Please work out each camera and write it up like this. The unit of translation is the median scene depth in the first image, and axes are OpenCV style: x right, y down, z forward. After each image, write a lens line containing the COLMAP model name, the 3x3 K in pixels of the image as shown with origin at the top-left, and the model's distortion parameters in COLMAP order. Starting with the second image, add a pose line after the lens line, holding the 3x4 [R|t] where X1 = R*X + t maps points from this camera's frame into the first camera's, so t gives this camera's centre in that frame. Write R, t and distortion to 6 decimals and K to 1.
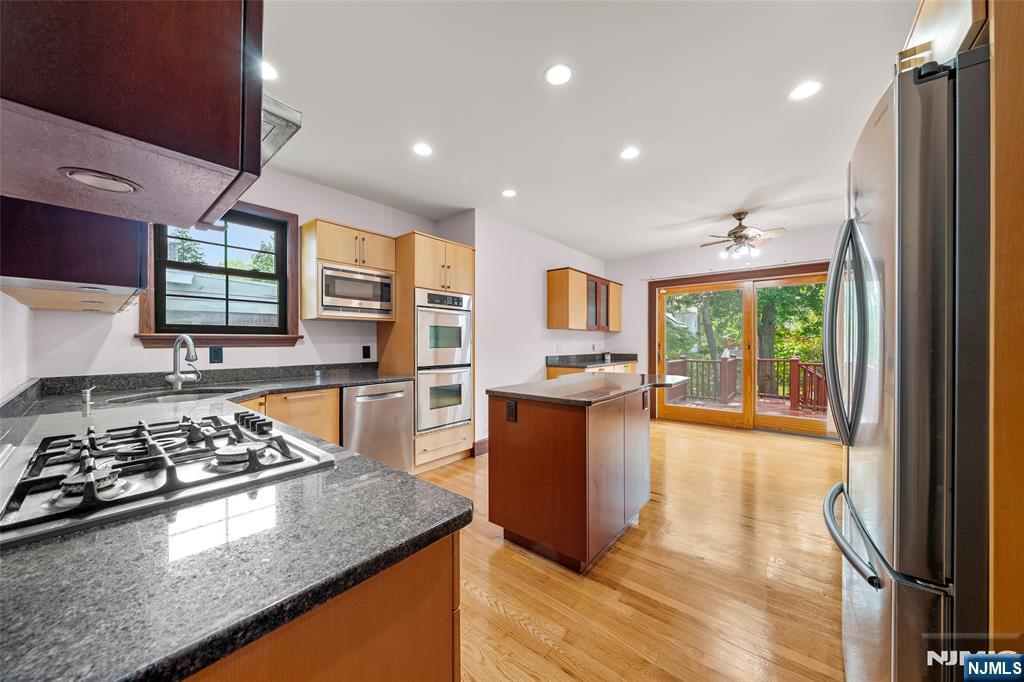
lens RADIAL K [[353.9, 0, 513.6], [0, 353.9, 344.9], [0, 0, 1]] dist [-0.000895, -0.000431]
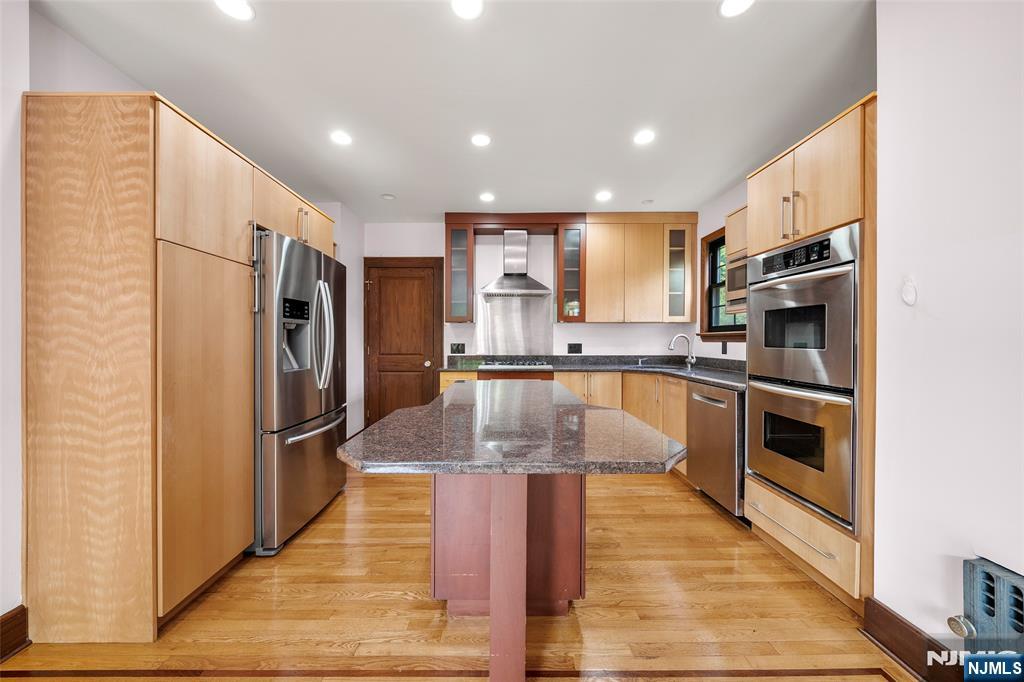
lens RADIAL K [[353.9, 0, 510.4], [0, 353.9, 342.3], [0, 0, 1]] dist [-0.000895, -0.000431]
pose [[-0.760520, 0.006857, -0.649278, 0.460456], [-0.003855, 0.999879, 0.015075, -0.006939], [0.649303, 0.013968, -0.760401, 1.089900]]
